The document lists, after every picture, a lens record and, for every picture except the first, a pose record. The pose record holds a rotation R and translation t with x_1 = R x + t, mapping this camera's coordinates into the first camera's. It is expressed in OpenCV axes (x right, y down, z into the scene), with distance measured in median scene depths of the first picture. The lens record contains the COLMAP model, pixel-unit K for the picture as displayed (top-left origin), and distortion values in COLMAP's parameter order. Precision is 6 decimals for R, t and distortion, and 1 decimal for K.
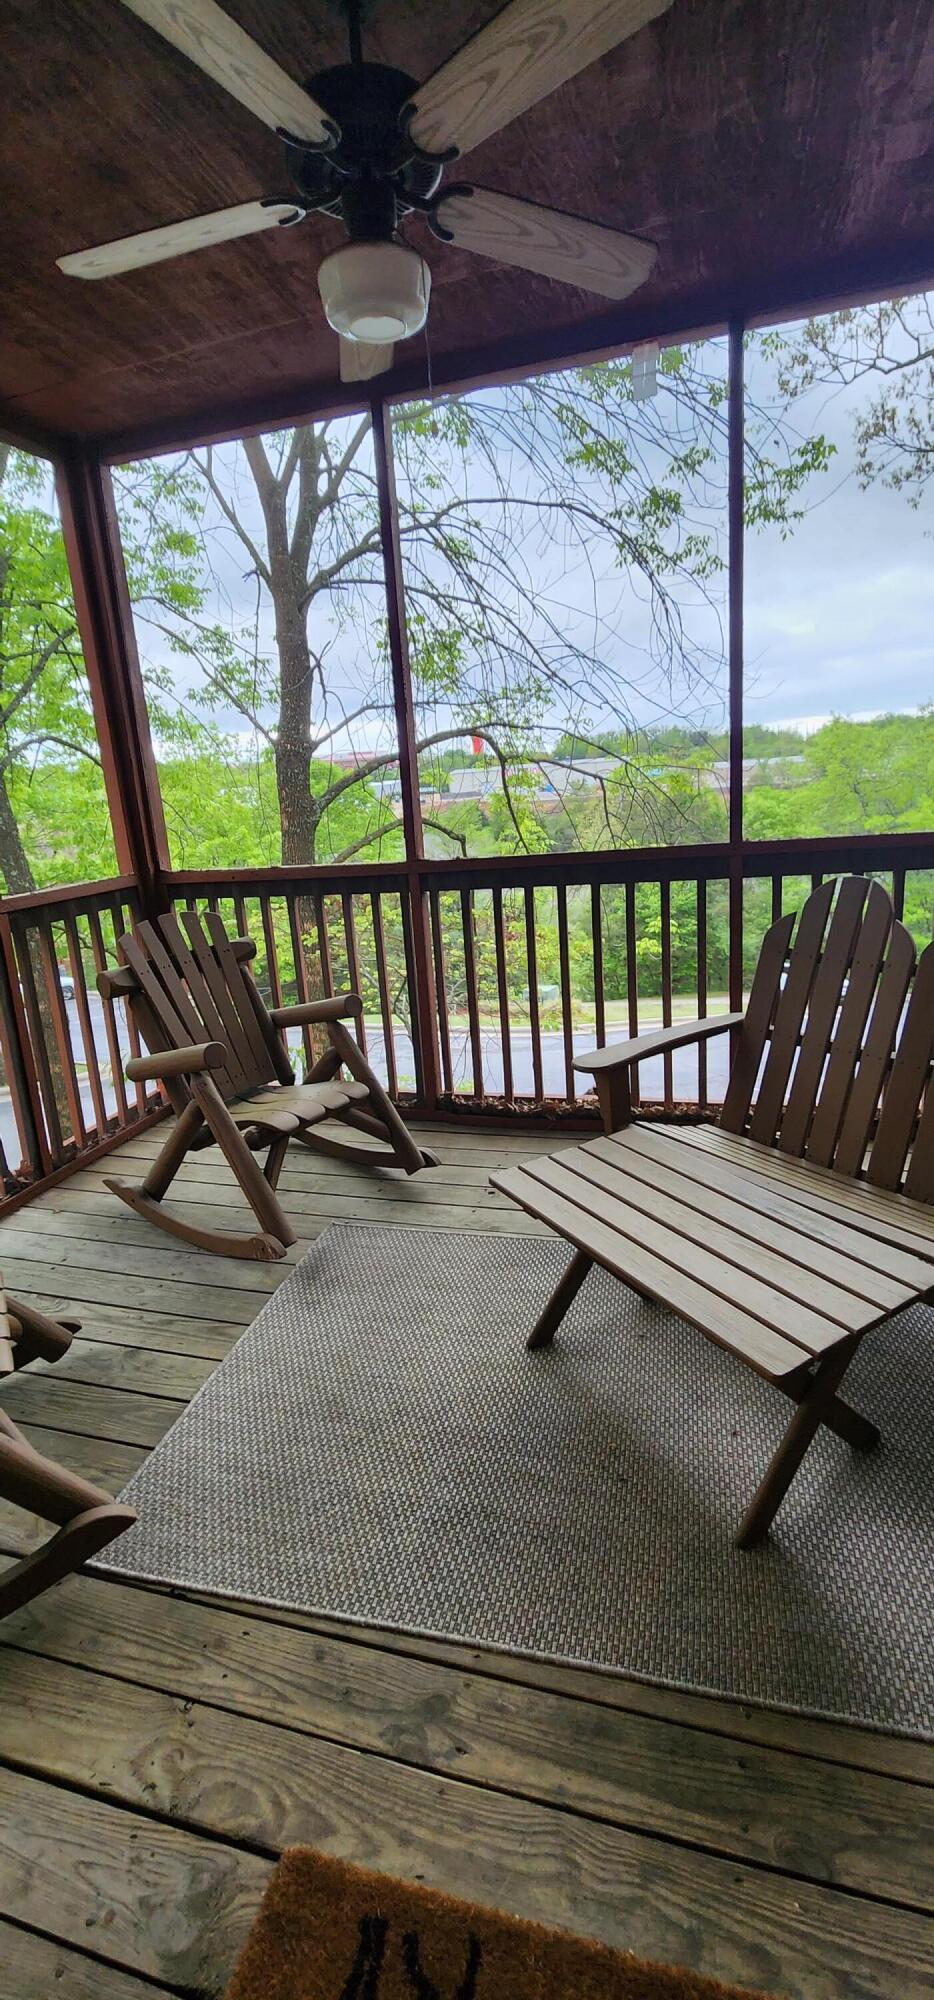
lens RADIAL K [[809.9, 0, 464.9], [0, 809.9, 991.6], [0, 0, 1]] dist [-0.008089, -0.000236]
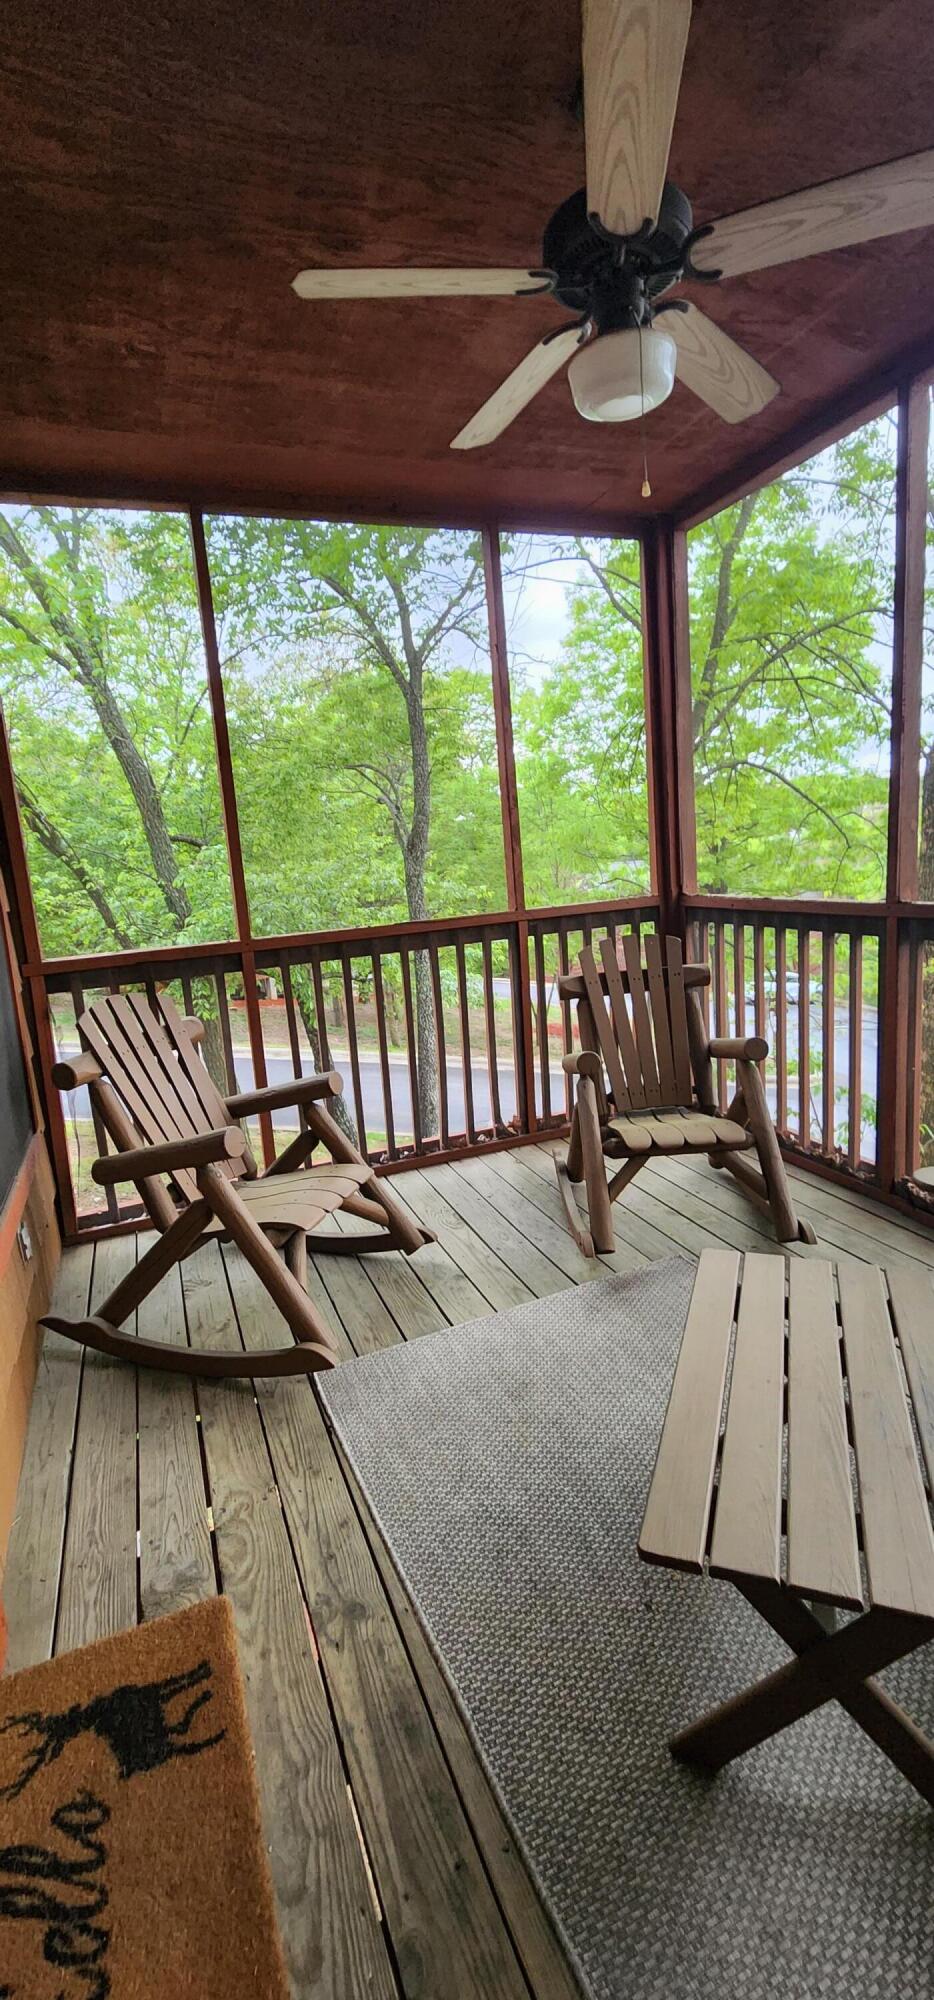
lens RADIAL K [[809.9, 0, 471.0], [0, 809.9, 994.6], [0, 0, 1]] dist [-0.008089, -0.000236]
pose [[0.637936, 0.156853, -0.753946, 0.741532], [-0.163188, 0.984337, 0.066706, -0.111617], [0.752601, 0.080481, 0.653541, 0.238288]]
